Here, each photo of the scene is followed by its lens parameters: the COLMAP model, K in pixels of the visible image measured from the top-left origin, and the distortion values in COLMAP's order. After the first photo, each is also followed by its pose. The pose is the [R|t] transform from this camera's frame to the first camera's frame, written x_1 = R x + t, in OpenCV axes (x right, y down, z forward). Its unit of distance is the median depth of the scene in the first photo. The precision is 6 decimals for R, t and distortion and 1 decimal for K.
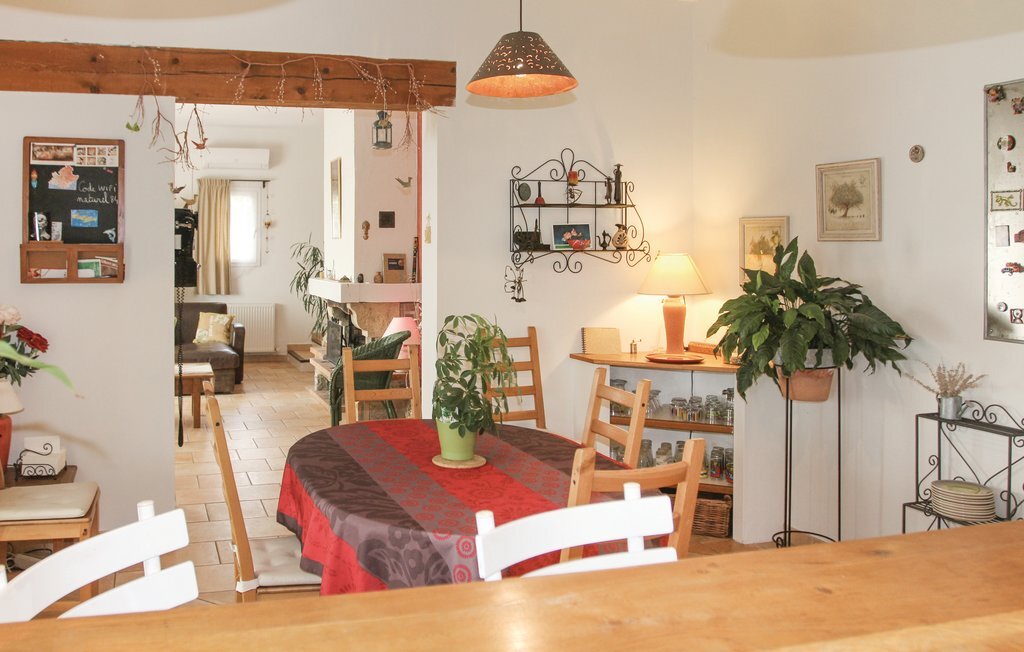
lens RADIAL K [[915.6, 0, 384.4], [0, 915.6, 226.0], [0, 0, 1]] dist [-0.077115, 0.003011]
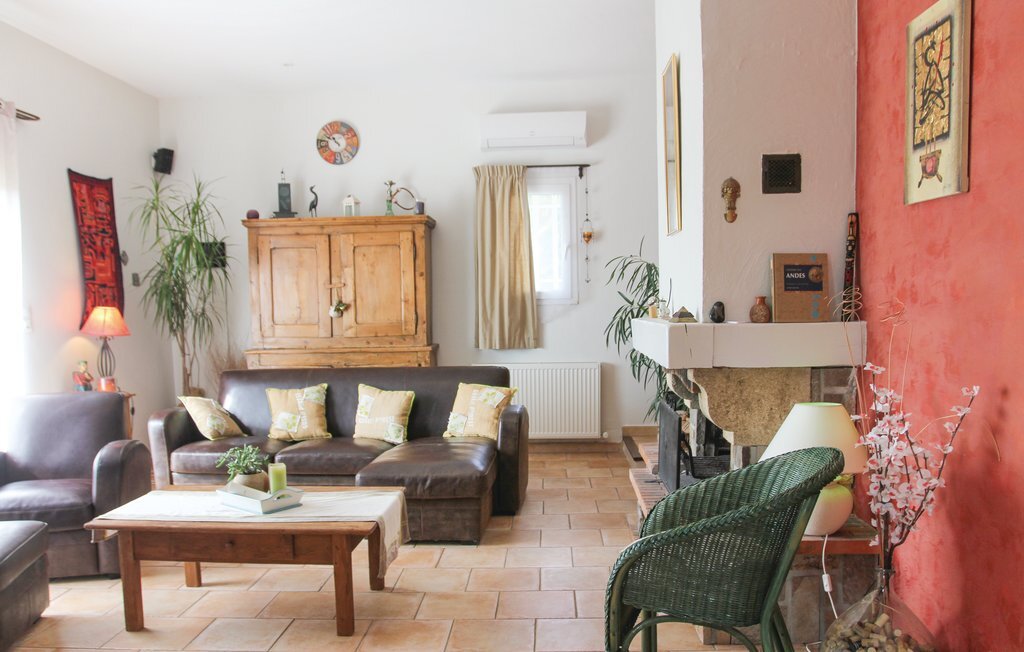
lens RADIAL K [[856.8, 0, 512.7], [0, 856.8, 394.0], [0, 0, 1]] dist [-0.025954, 0.008694]
pose [[0.951246, 0.011202, -0.308230, 0.011853], [0.029018, 0.991657, 0.125596, 0.068897], [0.307065, -0.128417, 0.942985, 0.958034]]
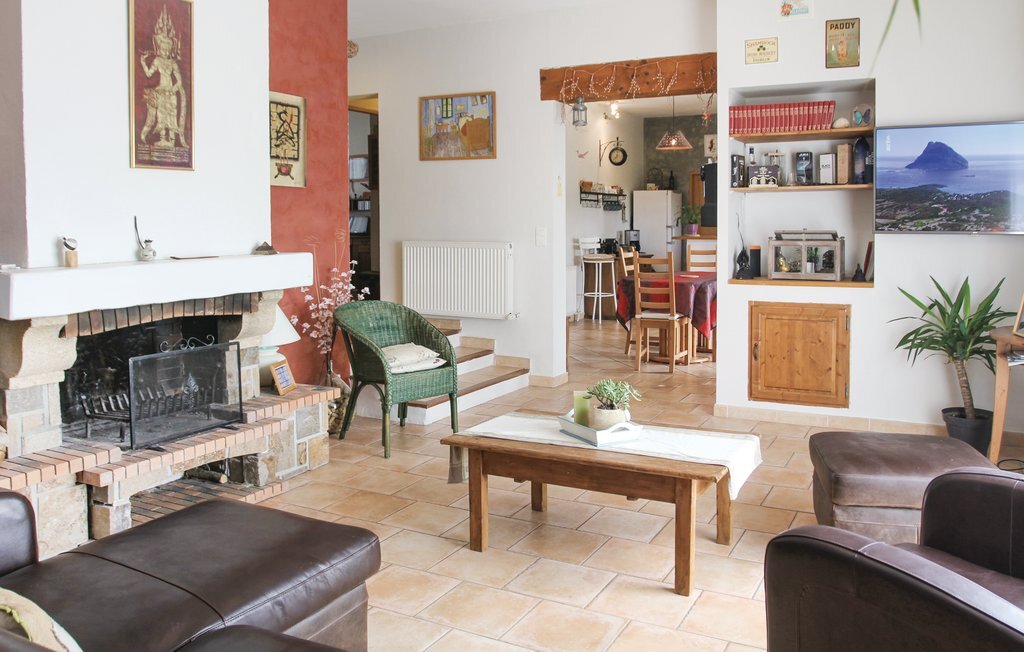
lens RADIAL K [[818.1, 0, 510.0], [0, 818.1, 247.9], [0, 0, 1]] dist [-0.001286, -0.000416]
pose [[-0.728848, -0.022257, 0.684314, -0.814430], [-0.006398, 0.999649, 0.025699, 0.072898], [-0.684646, 0.014353, -0.728734, 2.097707]]
